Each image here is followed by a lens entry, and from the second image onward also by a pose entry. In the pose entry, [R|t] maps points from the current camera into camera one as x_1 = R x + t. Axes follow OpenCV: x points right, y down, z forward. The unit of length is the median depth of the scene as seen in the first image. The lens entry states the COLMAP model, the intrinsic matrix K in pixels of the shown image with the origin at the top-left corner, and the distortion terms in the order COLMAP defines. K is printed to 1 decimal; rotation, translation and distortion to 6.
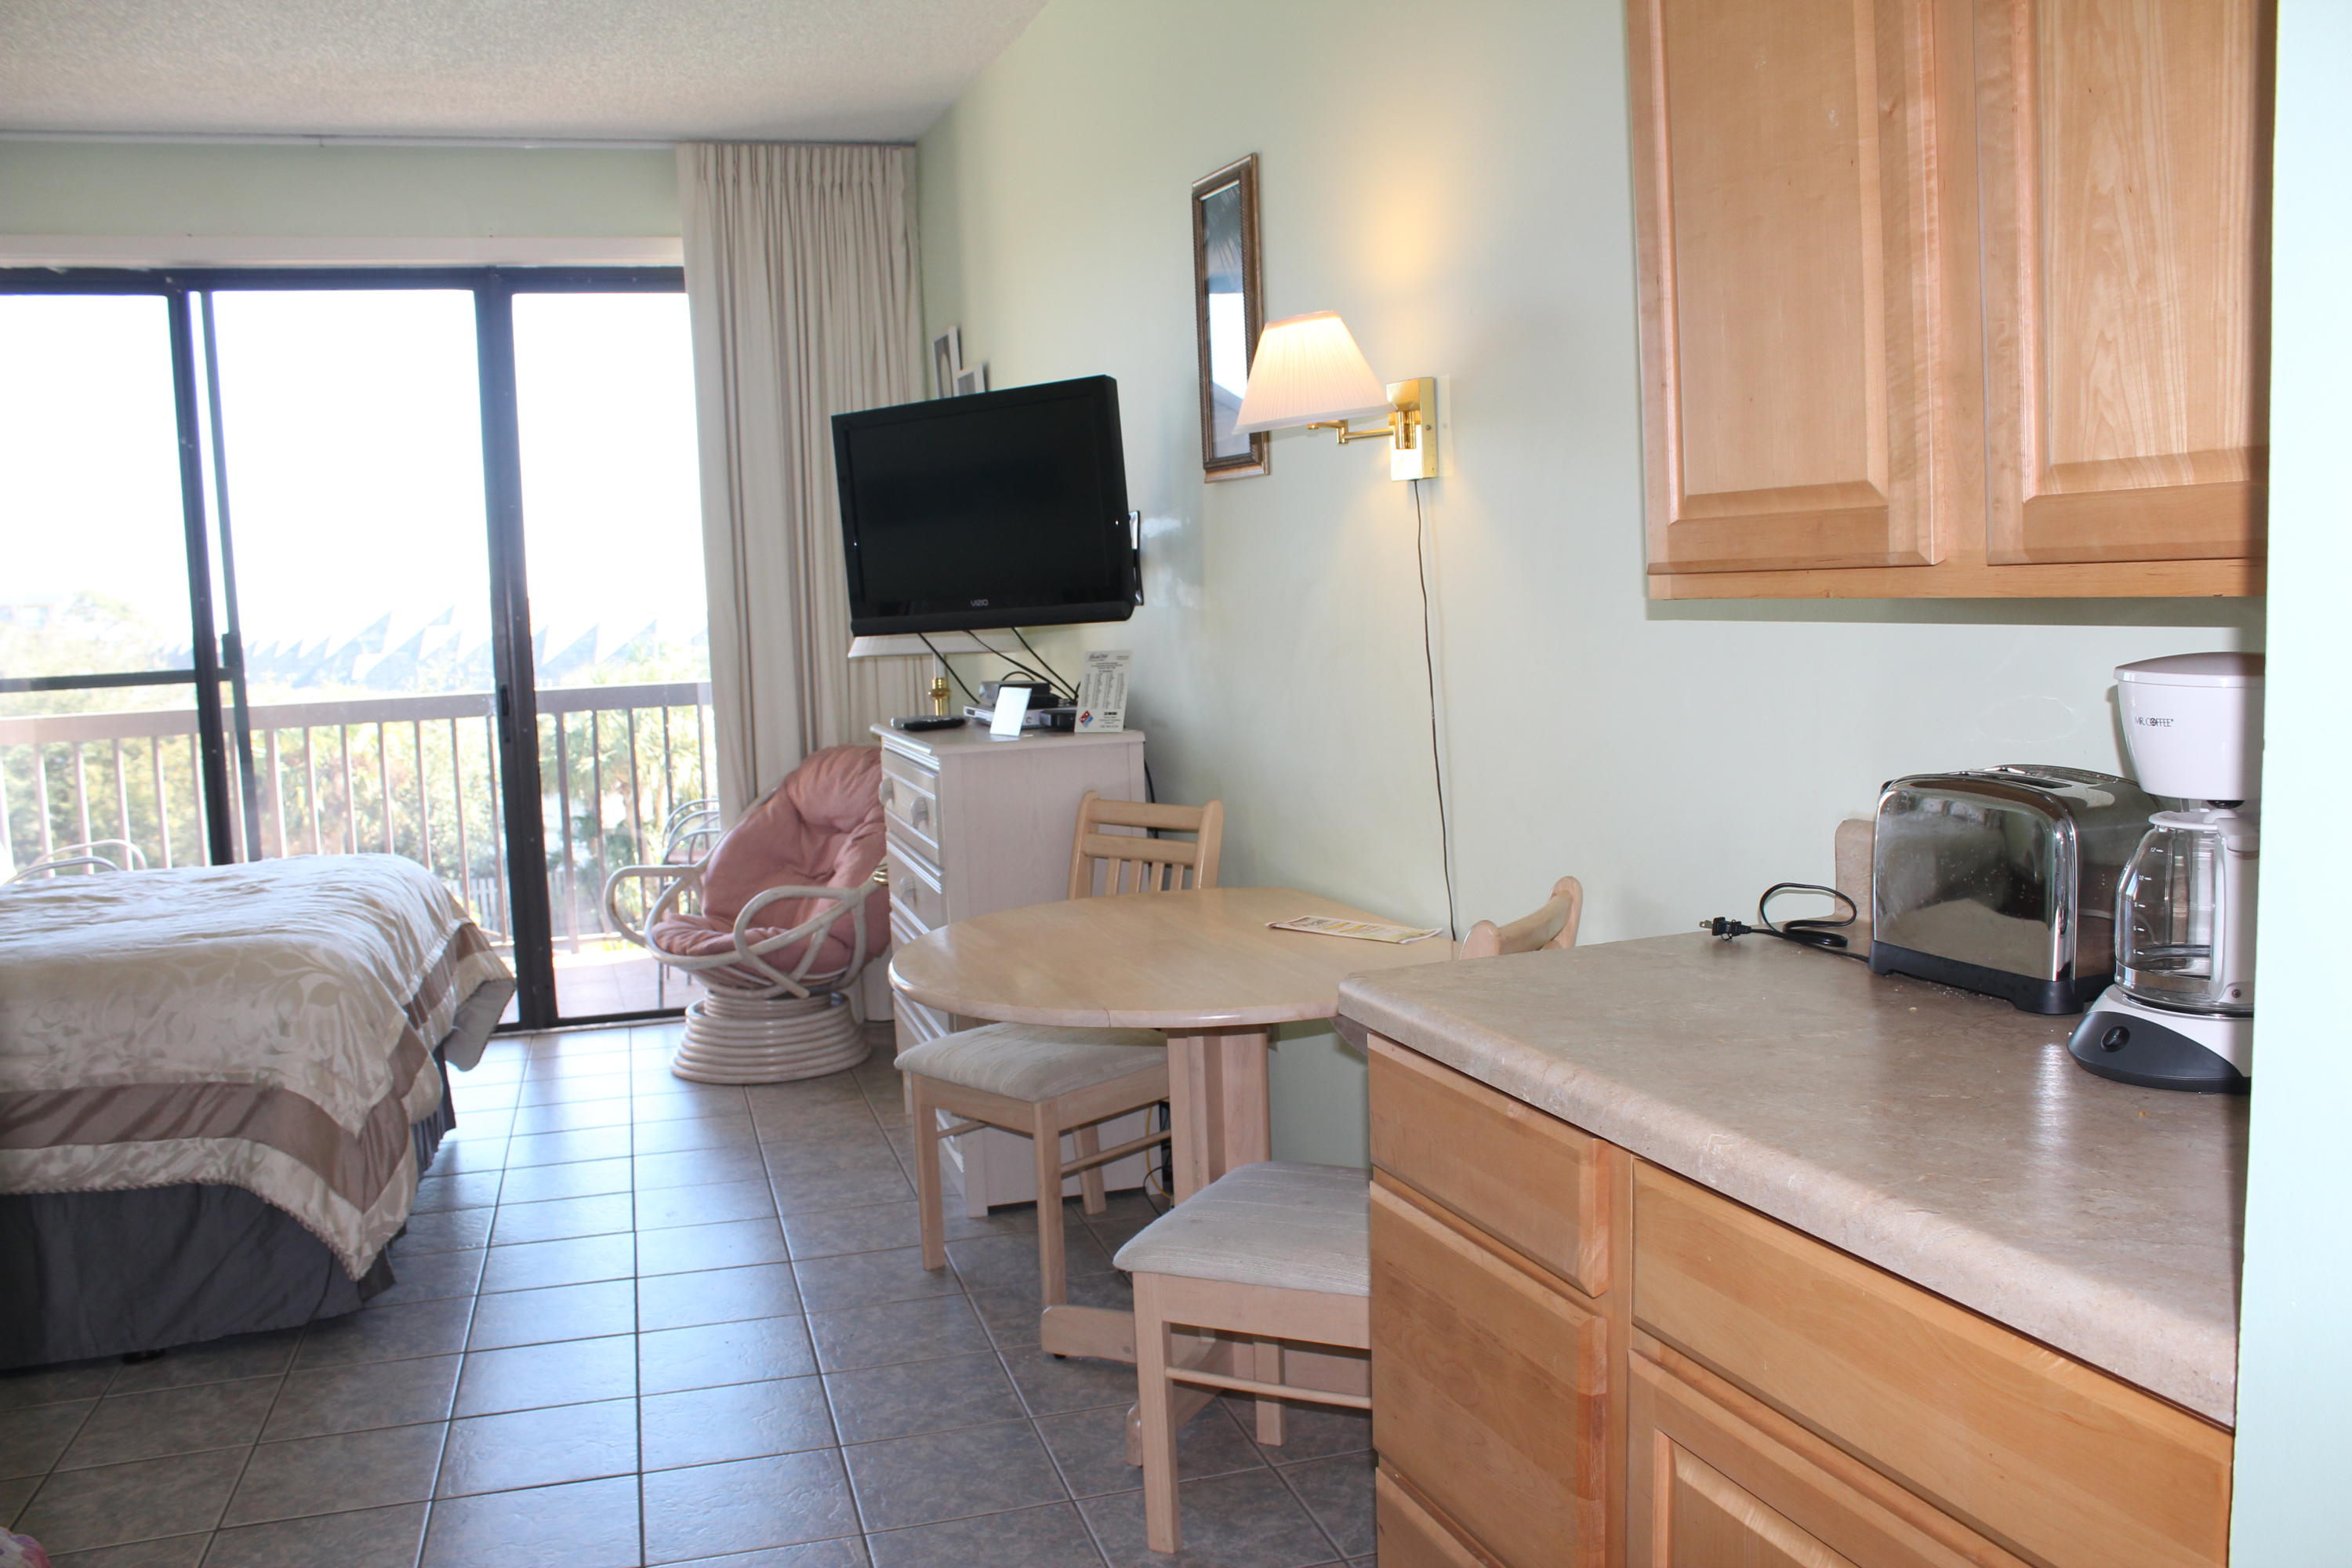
lens RADIAL K [[1956.6, 0, 1194.2], [0, 1956.6, 783.9], [0, 0, 1]] dist [-0.164913, 0.148349]
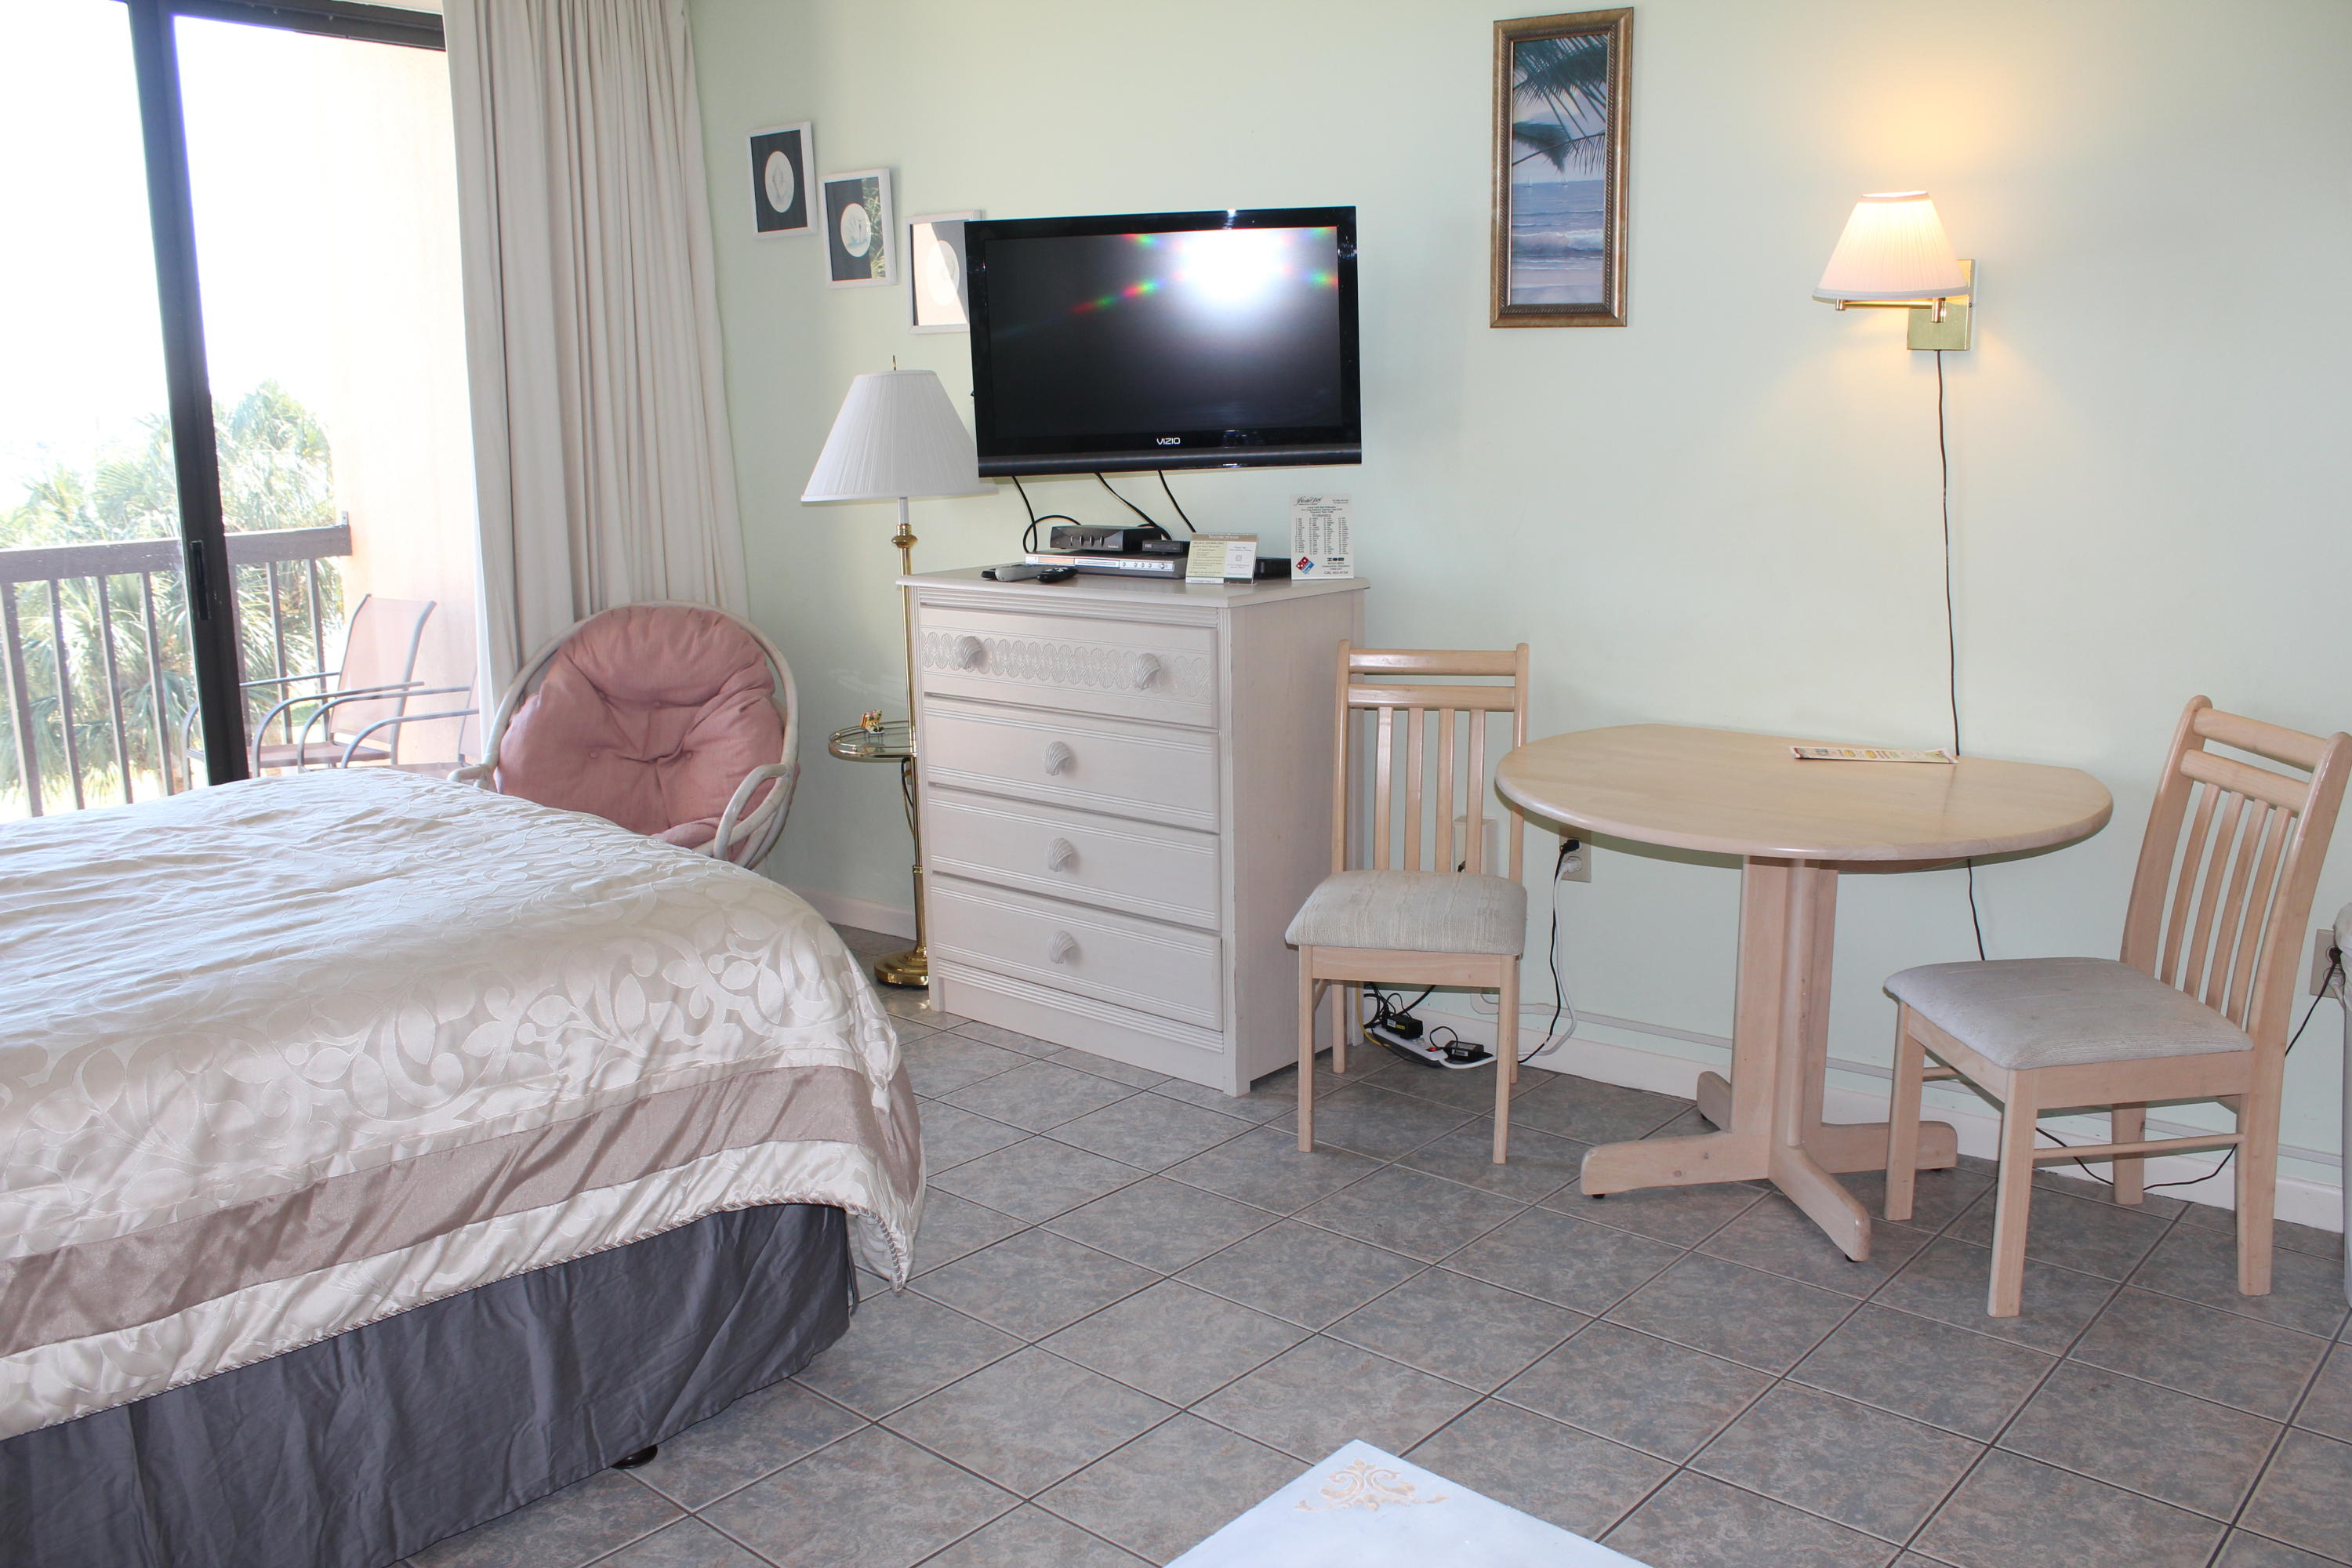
lens RADIAL K [[1956.6, 0, 1160.5], [0, 1956.6, 792.1], [0, 0, 1]] dist [-0.164913, 0.148349]
pose [[0.848923, -0.080946, 0.522282, -0.629990], [0.036236, 0.994791, 0.095279, -0.016347], [-0.527273, -0.061959, 0.847434, 0.221531]]
